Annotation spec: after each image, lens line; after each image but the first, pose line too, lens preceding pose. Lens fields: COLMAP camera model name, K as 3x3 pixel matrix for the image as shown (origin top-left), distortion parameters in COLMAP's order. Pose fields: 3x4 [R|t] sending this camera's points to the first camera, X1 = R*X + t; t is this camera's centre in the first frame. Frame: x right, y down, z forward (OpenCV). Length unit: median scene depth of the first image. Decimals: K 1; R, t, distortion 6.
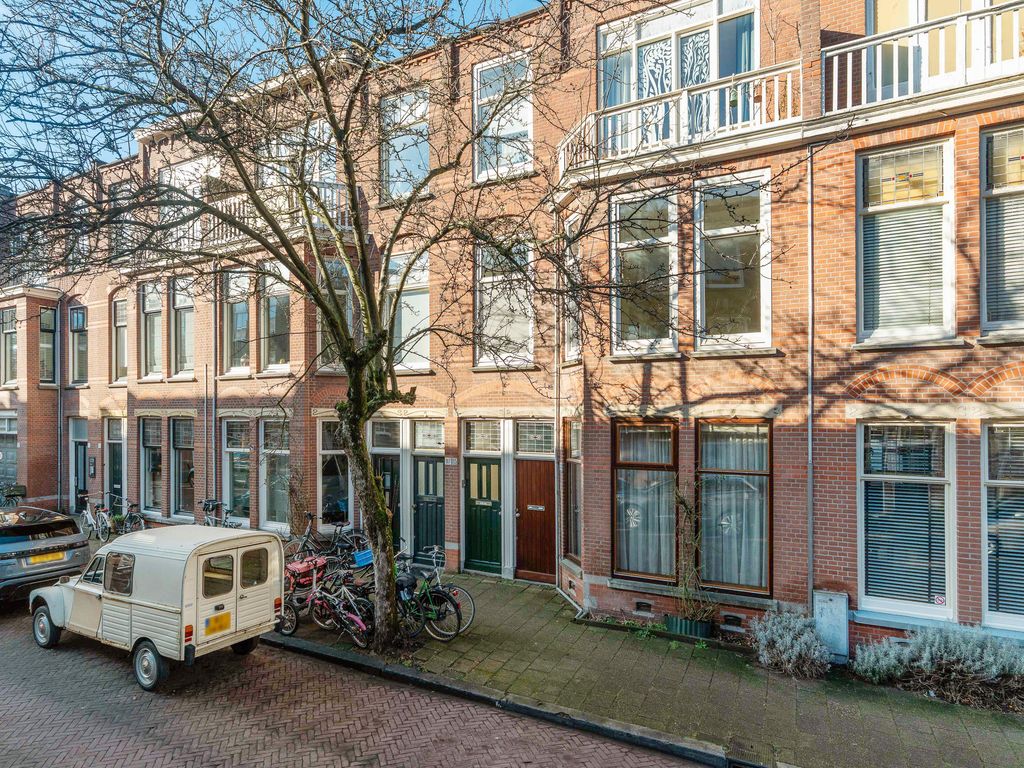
lens RADIAL K [[561.3, 0, 499.3], [0, 561.3, 413.6], [0, 0, 1]] dist [-0.002135, 0.000798]
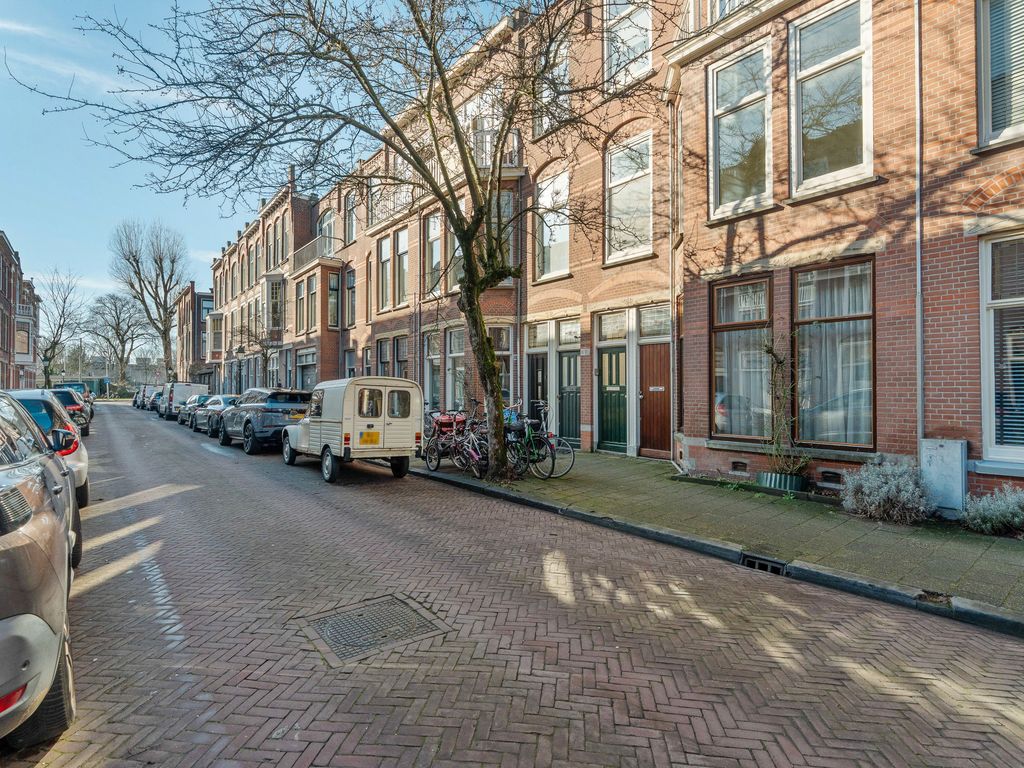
lens RADIAL K [[520.1, 0, 513.6], [0, 520.1, 382.7], [0, 0, 1]] dist [-0.000935, 0.000148]
pose [[0.916172, -0.001774, -0.400781, 0.262165], [-0.003903, 0.999903, -0.013348, 0.211886], [0.400766, 0.013794, 0.916077, -0.006735]]
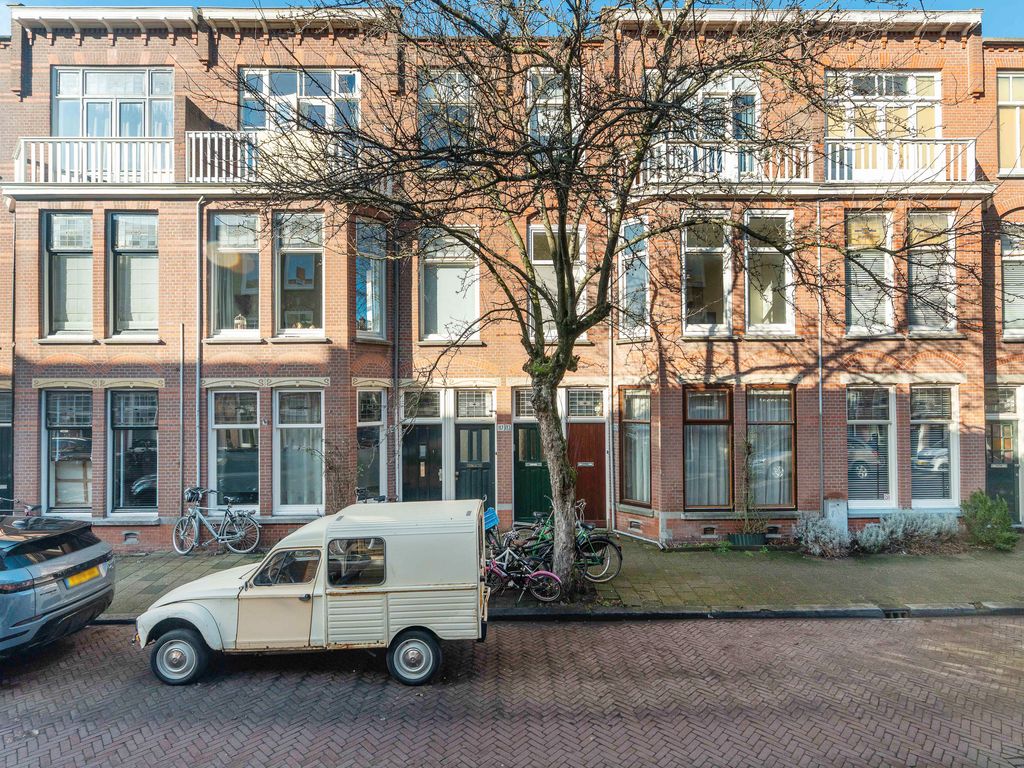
lens RADIAL K [[520.1, 0, 510.2], [0, 520.1, 385.3], [0, 0, 1]] dist [-0.000935, 0.000148]
pose [[0.882122, 0.001400, 0.471019, -0.716505], [0.005181, 0.999906, -0.012674, 0.022528], [-0.470993, 0.013620, 0.882032, 0.157483]]
